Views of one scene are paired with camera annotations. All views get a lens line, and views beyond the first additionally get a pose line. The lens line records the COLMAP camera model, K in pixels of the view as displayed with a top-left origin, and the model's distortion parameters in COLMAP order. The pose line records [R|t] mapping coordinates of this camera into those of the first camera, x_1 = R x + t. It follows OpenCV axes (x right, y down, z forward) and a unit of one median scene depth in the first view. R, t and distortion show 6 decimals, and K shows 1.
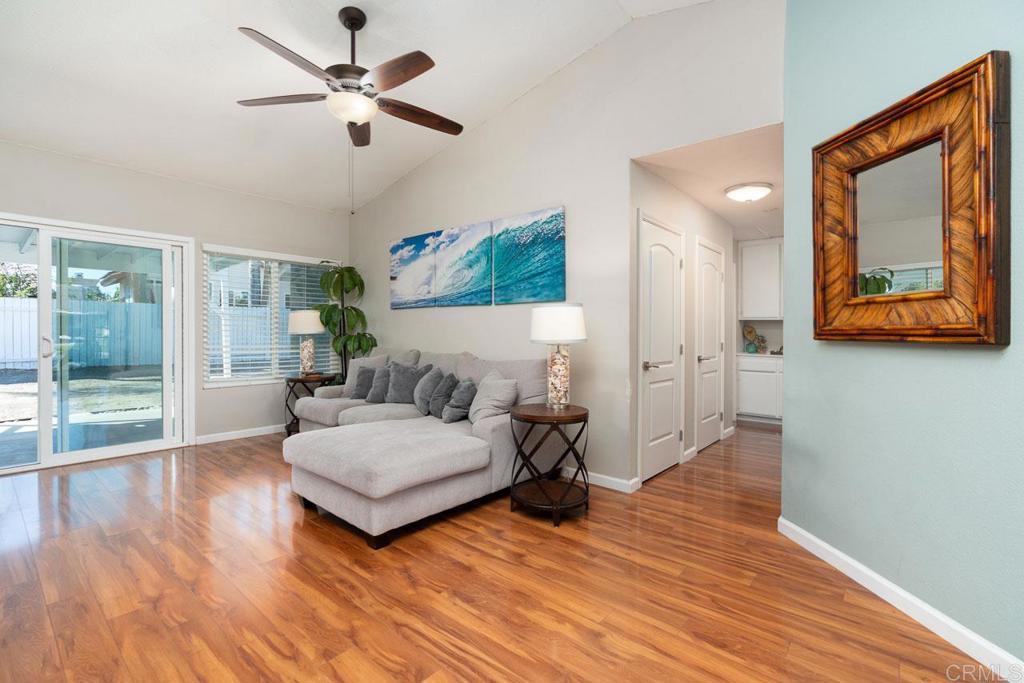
lens RADIAL K [[457.7, 0, 515.6], [0, 457.7, 340.1], [0, 0, 1]] dist [-0.001909, 0.000328]
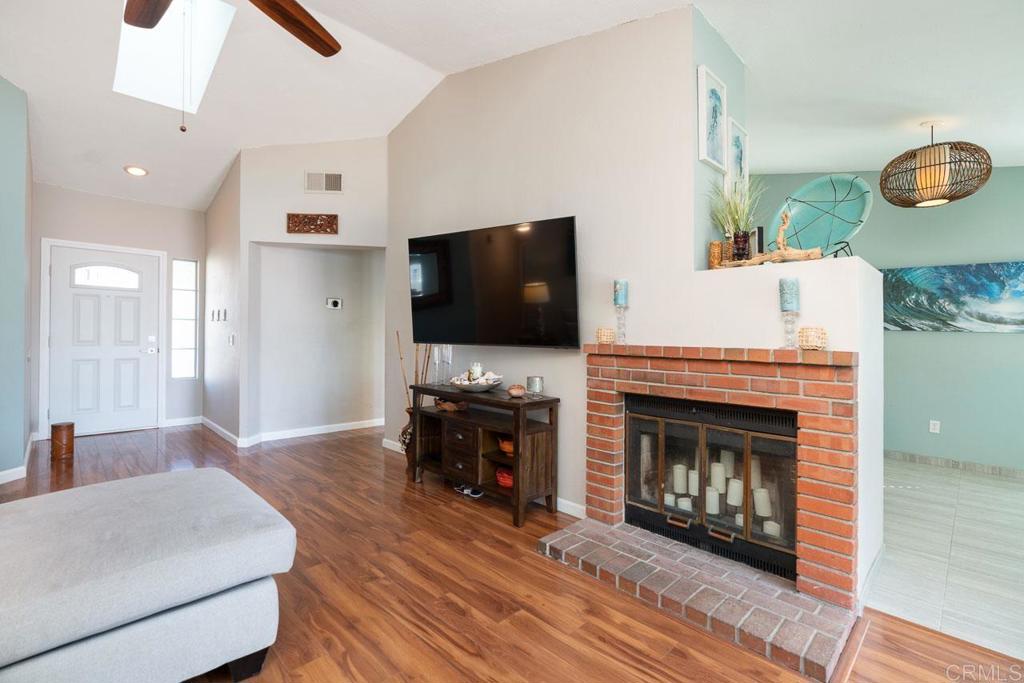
lens RADIAL K [[457.7, 0, 510.4], [0, 457.7, 337.7], [0, 0, 1]] dist [-0.001909, 0.000328]
pose [[-0.995464, -0.023758, 0.092121, -1.149636], [-0.021145, 0.999349, 0.029244, -0.057205], [-0.092756, 0.027163, -0.995318, 2.156144]]
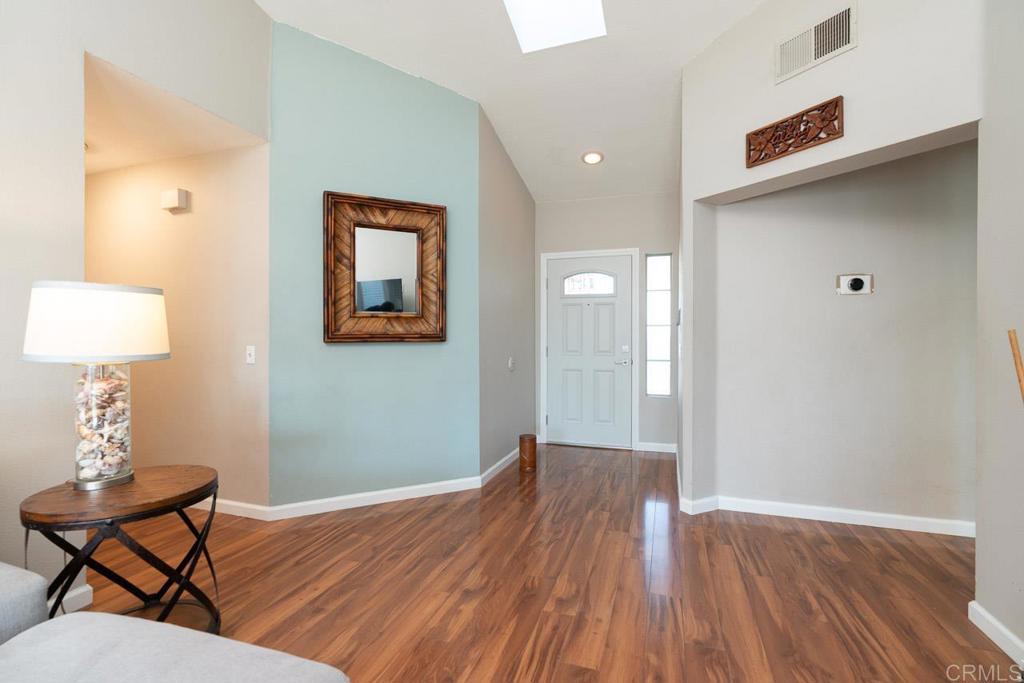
lens RADIAL K [[457.7, 0, 510.8], [0, 457.7, 343.4], [0, 0, 1]] dist [-0.001909, 0.000328]
pose [[-0.358521, -0.020421, 0.933298, -0.832832], [0.013581, 0.999541, 0.027088, -0.027692], [-0.933423, 0.022387, -0.358079, 1.135373]]
